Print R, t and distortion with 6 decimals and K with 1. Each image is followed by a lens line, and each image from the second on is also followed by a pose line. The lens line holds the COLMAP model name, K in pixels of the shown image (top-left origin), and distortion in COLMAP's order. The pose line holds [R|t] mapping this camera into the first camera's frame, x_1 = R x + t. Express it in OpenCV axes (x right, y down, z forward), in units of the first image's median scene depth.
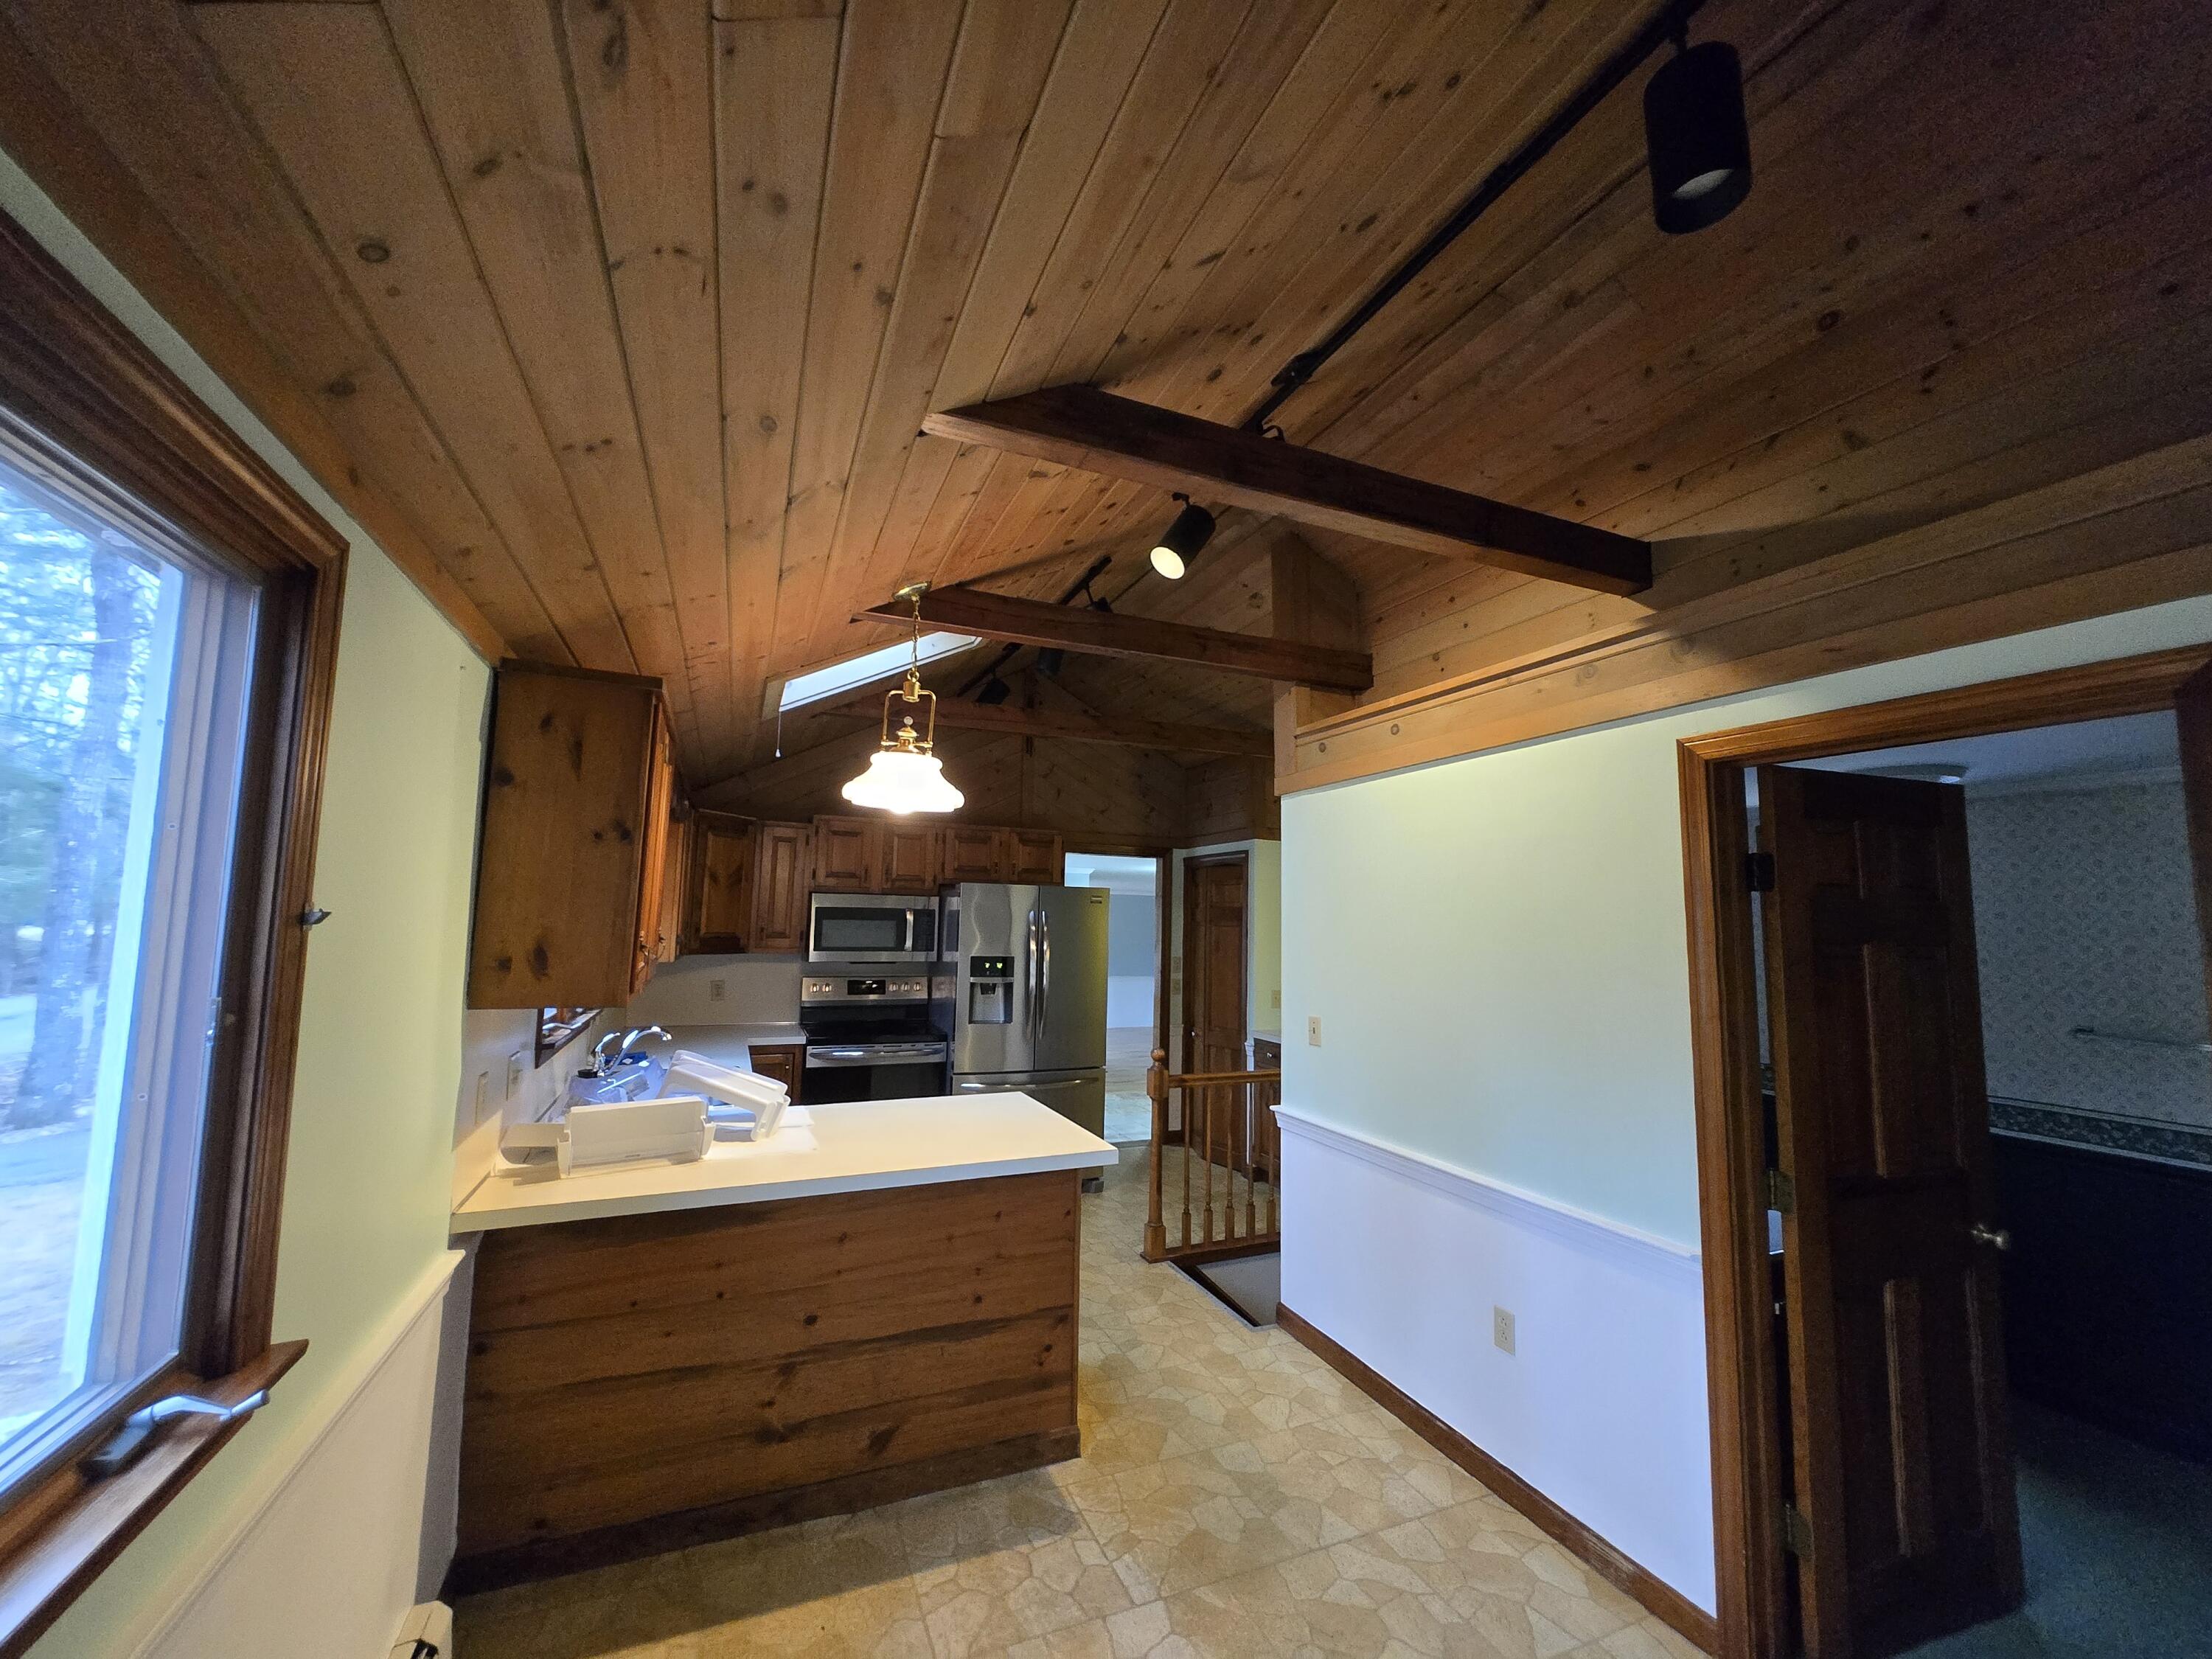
lens RADIAL K [[867.5, 0, 1124.7], [0, 867.5, 825.6], [0, 0, 1]] dist [-0.011587, -0.000531]
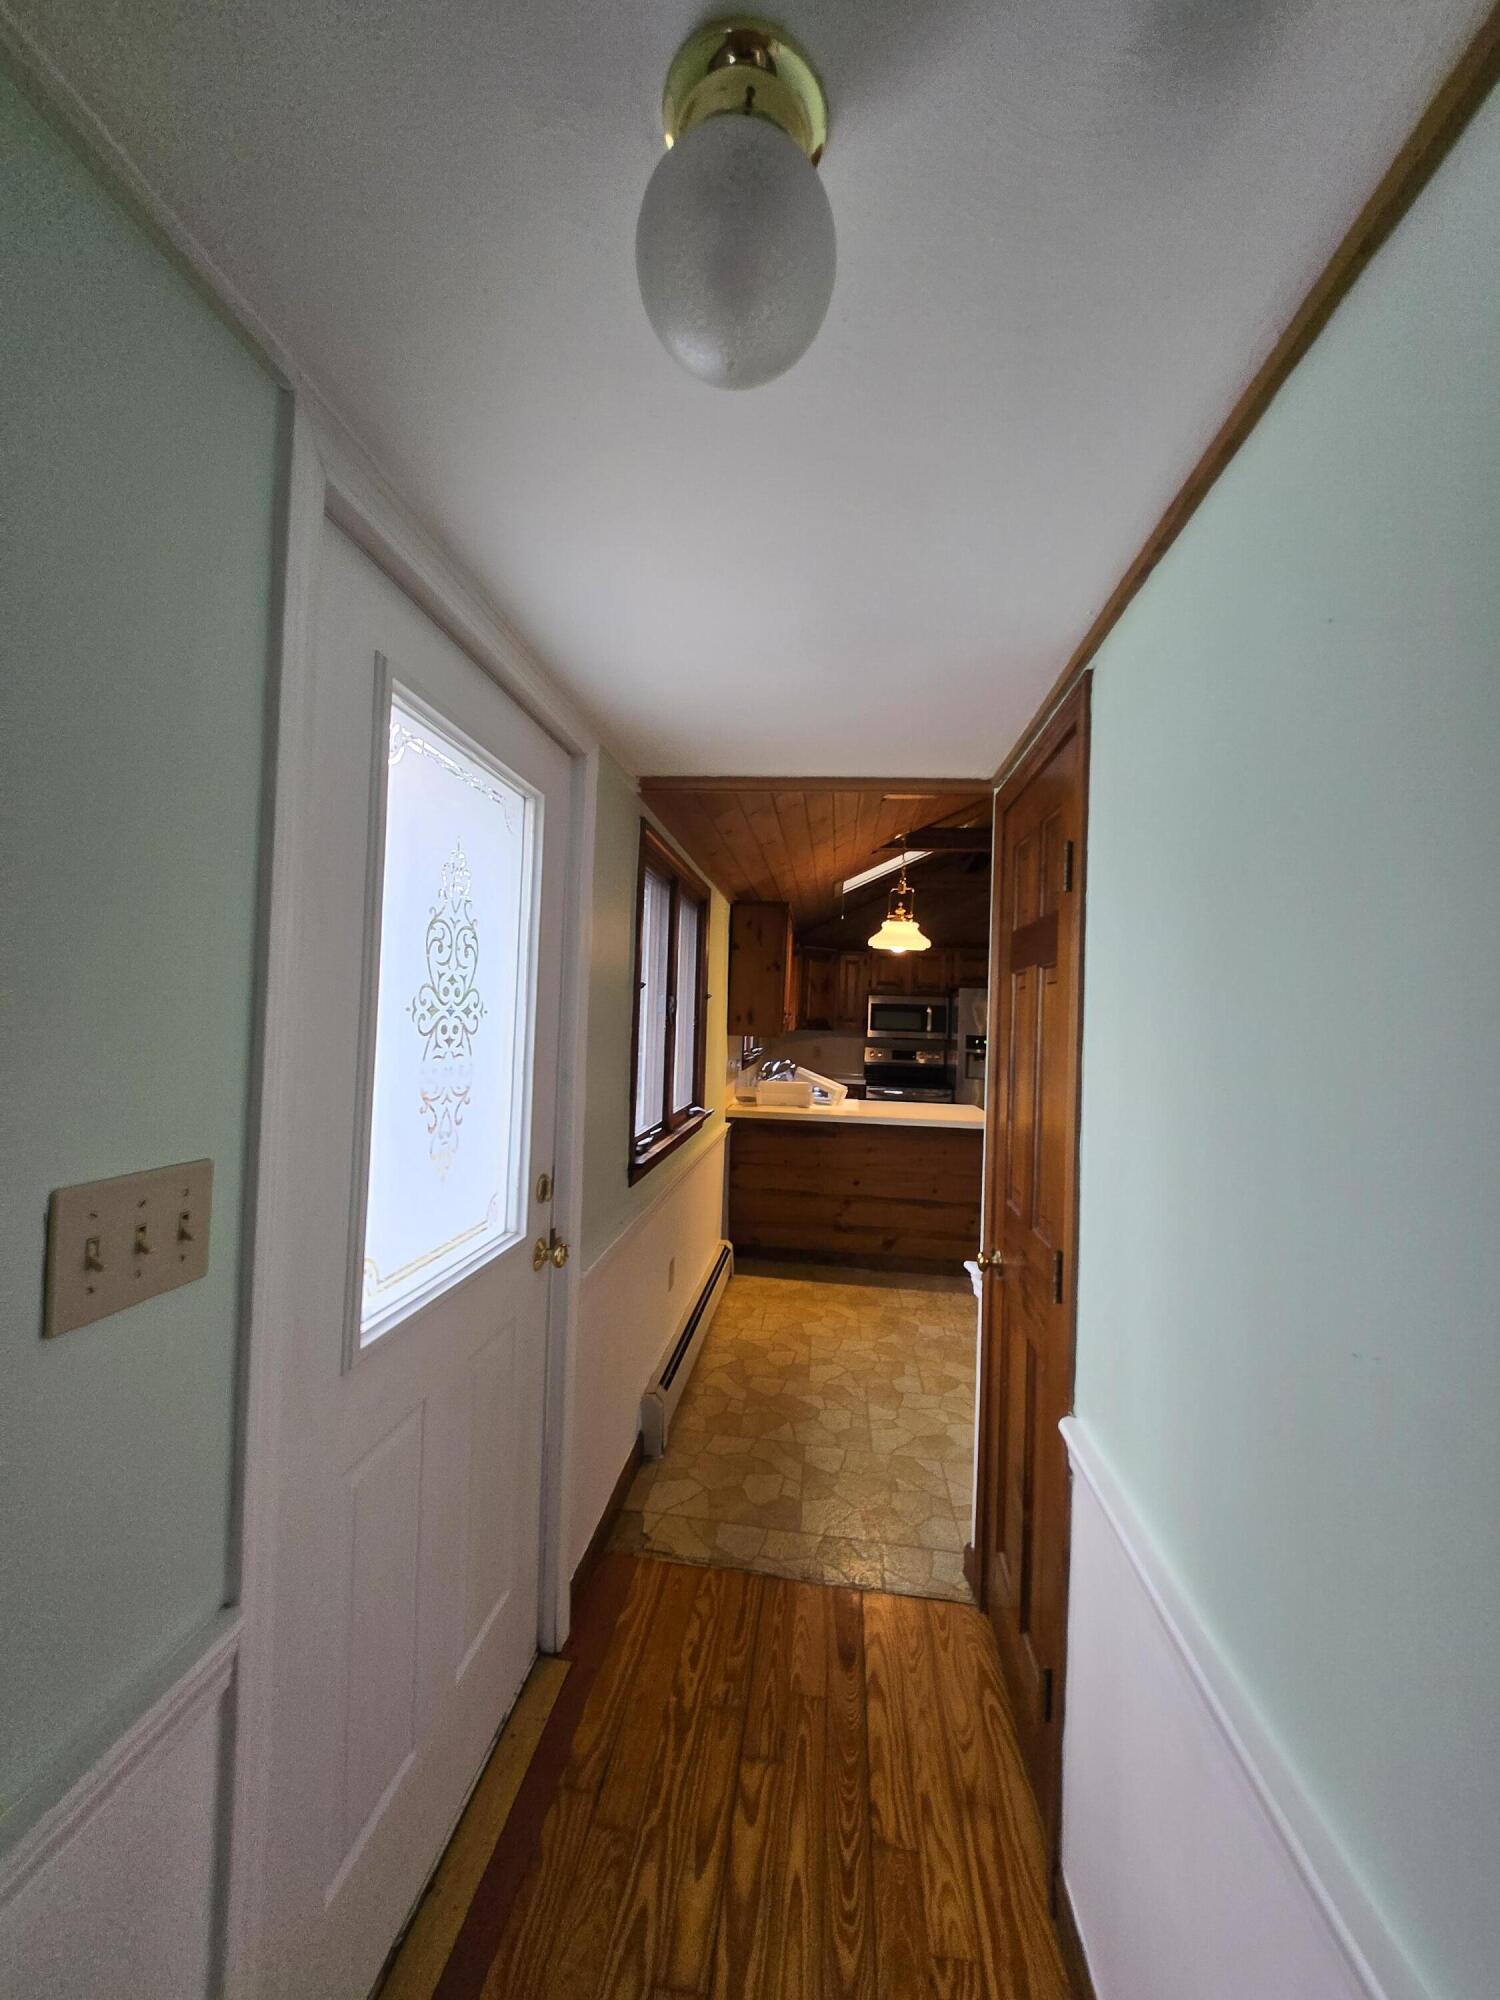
lens RADIAL K [[784.4, 0, 751.4], [0, 784.4, 995.4], [0, 0, 1]] dist [-0.011587, -0.000531]
pose [[0.865354, 0.001788, -0.501159, 0.337592], [0.034263, 0.997443, 0.062721, -0.037938], [0.499989, -0.071447, 0.863079, -0.689396]]
